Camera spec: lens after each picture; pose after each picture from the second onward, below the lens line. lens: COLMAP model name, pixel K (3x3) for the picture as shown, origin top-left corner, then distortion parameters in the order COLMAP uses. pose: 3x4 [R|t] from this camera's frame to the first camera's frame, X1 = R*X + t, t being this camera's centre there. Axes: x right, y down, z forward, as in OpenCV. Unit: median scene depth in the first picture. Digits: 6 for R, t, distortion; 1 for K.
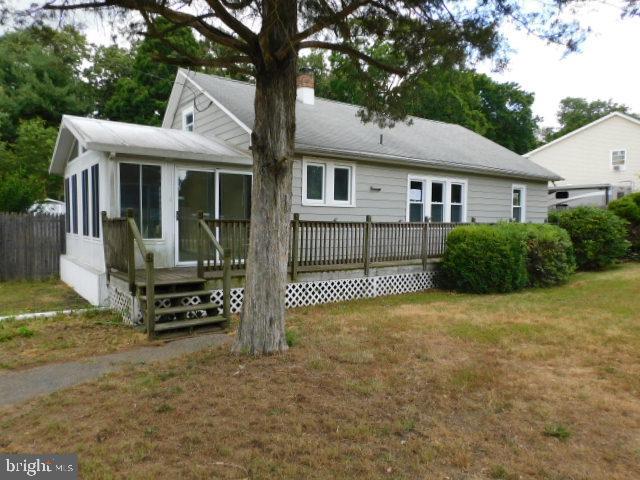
lens RADIAL K [[451.3, 0, 321.8], [0, 451.3, 235.8], [0, 0, 1]] dist [-0.010040, 0.002857]
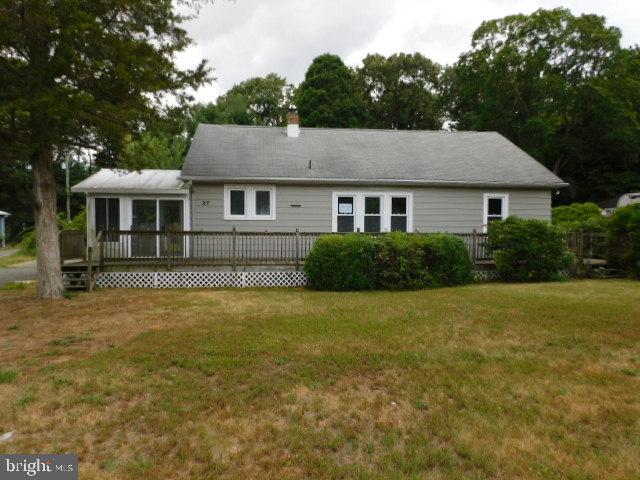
lens RADIAL K [[451.3, 0, 321.1], [0, 451.3, 244.6], [0, 0, 1]] dist [-0.010040, 0.002857]
pose [[0.874568, 0.011324, -0.484770, 0.810597], [-0.013508, 0.999908, -0.001011, 0.005391], [0.484714, 0.007432, 0.874641, -0.056655]]
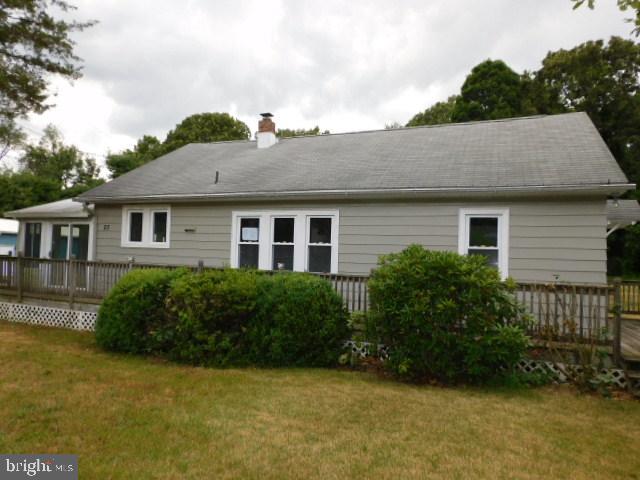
lens RADIAL K [[451.3, 0, 317.5], [0, 451.3, 243.7], [0, 0, 1]] dist [-0.010040, 0.002857]
pose [[0.521810, -0.018767, -0.852855, 1.116161], [-0.061120, 0.996366, -0.059320, -0.034832], [0.850869, 0.083080, 0.518767, 0.757449]]
